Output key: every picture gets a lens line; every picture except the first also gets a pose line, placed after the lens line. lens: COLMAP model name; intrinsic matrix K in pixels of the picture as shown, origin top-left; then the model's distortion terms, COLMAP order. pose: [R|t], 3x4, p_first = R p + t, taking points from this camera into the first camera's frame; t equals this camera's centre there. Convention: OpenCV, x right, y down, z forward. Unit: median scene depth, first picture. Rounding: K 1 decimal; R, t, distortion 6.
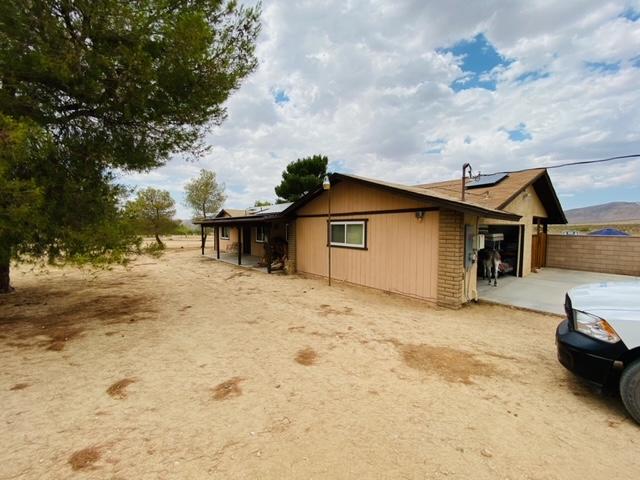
lens RADIAL K [[252.6, 0, 320.0], [0, 252.6, 240.0], [0, 0, 1]] dist [0.017031, -0.021003]
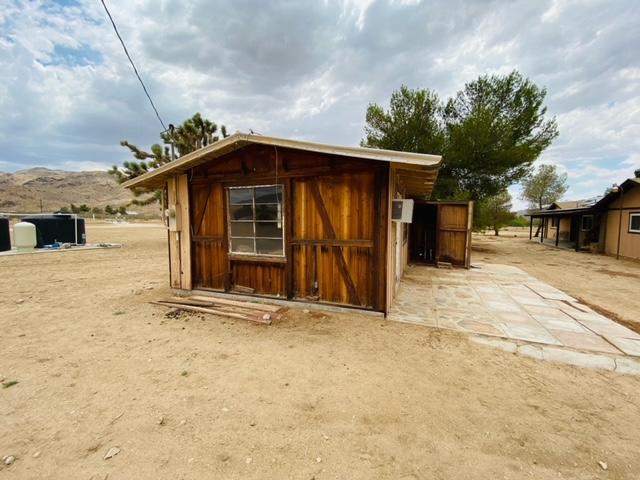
lens RADIAL K [[254.3, 0, 319.1], [0, 254.3, 246.1], [0, 0, 1]] dist [0.025611, -0.026465]
pose [[0.394976, 0.082000, -0.915025, 0.213706], [-0.030038, 0.996629, 0.076346, 0.015696], [0.918200, -0.002669, 0.396108, -0.352946]]
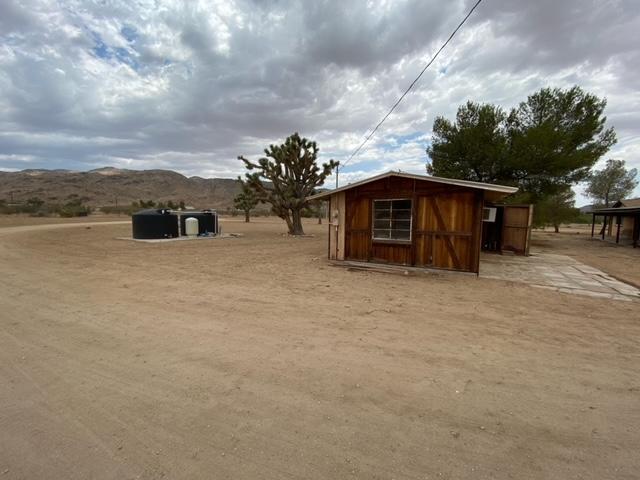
lens RADIAL K [[255.8, 0, 318.6], [0, 255.8, 246.0], [0, 0, 1]] dist [0.010203, -0.015603]
pose [[0.255030, 0.107782, -0.960907, 0.303428], [-0.037133, 0.994127, 0.101653, 0.016431], [0.966220, 0.009757, 0.257534, -0.483915]]
